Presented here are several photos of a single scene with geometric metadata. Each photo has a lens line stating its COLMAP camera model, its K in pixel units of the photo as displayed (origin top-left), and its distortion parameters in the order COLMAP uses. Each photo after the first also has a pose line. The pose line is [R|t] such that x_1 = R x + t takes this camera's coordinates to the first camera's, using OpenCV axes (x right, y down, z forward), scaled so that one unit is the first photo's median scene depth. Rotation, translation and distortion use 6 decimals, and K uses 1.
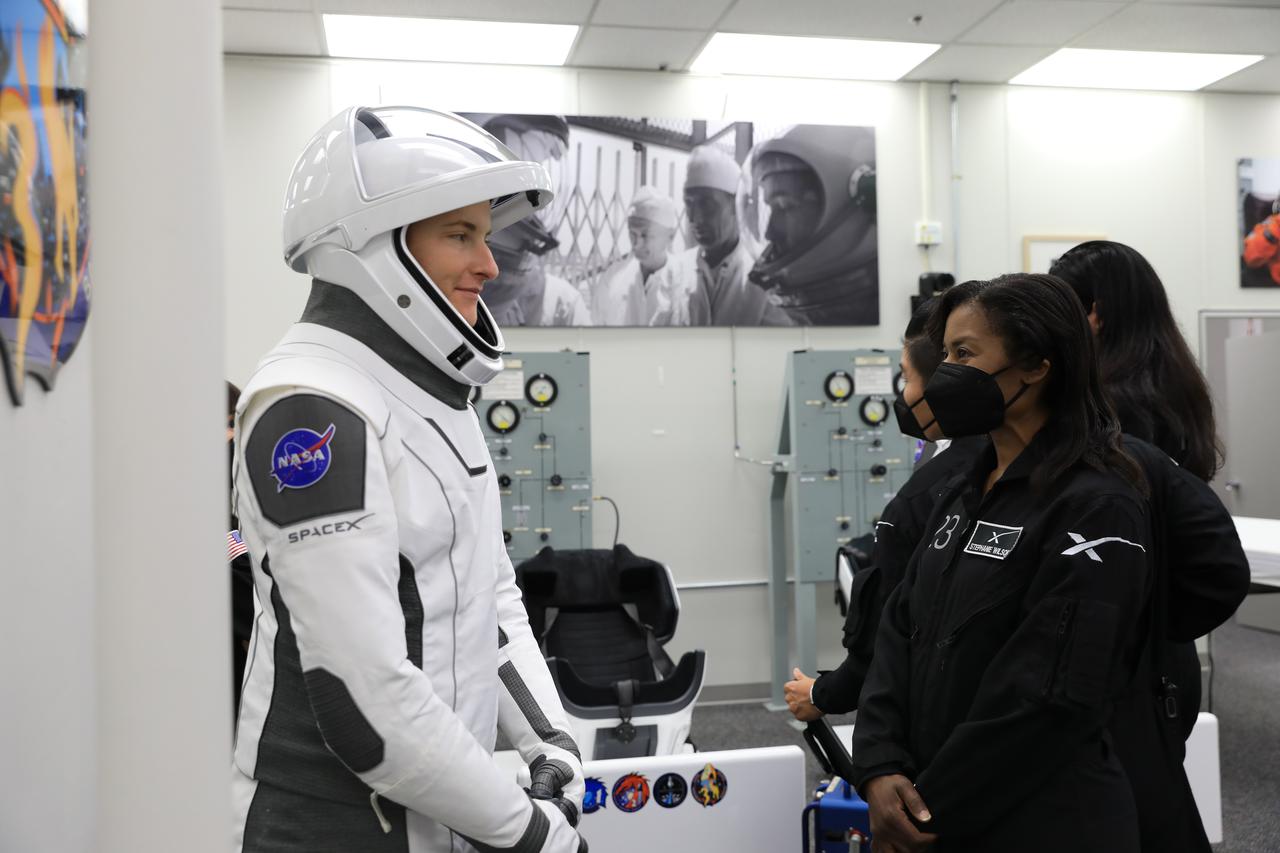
lens RADIAL K [[1172.8, 0, 638.4], [0, 1172.8, 425.9], [0, 0, 1]] dist [-0.003017, -0.009426]
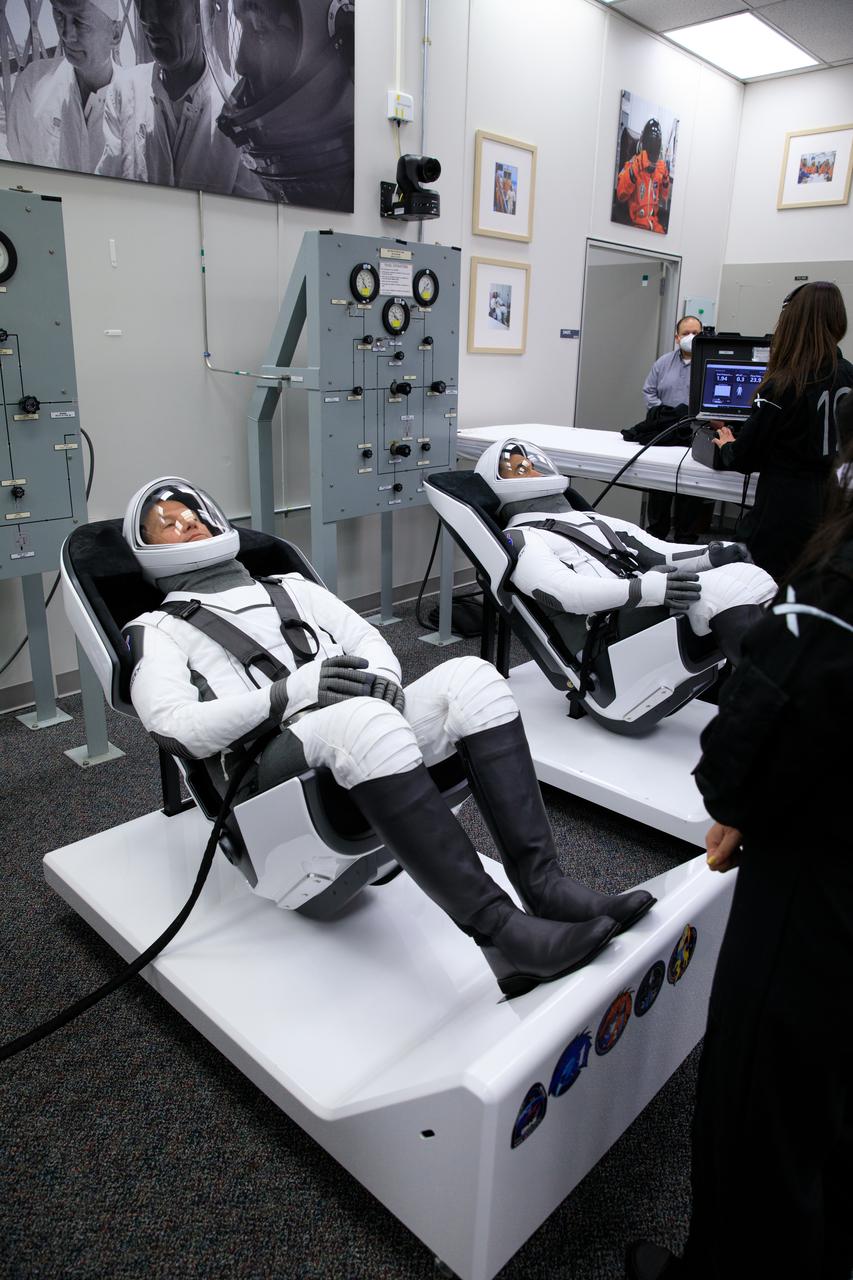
lens RADIAL K [[860.8, 0, 432.1], [0, 860.8, 639.7], [0, 0, 1]] dist [-0.085949, 0.055278]
pose [[0.808489, -0.156230, 0.567396, -0.155765], [-0.045424, 0.944678, 0.324838, 0.006371], [-0.586756, -0.288401, 0.756665, 0.421818]]
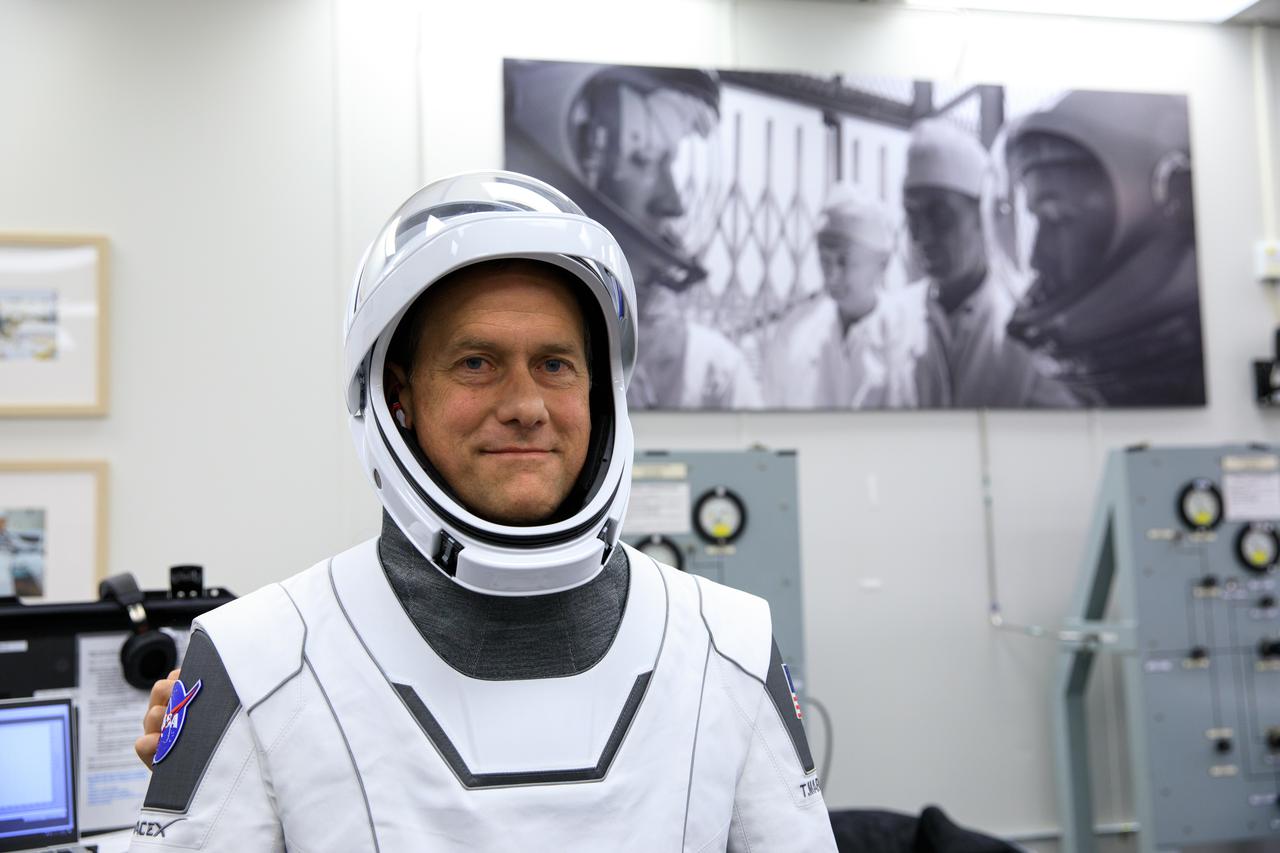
lens RADIAL K [[1452.6, 0, 647.8], [0, 1452.6, 421.6], [0, 0, 1]] dist [0.060756, 0.000000]
pose [[0.998286, -0.004618, 0.058337, -0.141728], [0.009903, 0.995834, -0.090642, -0.011190], [-0.057676, 0.091064, 0.994173, 0.256334]]
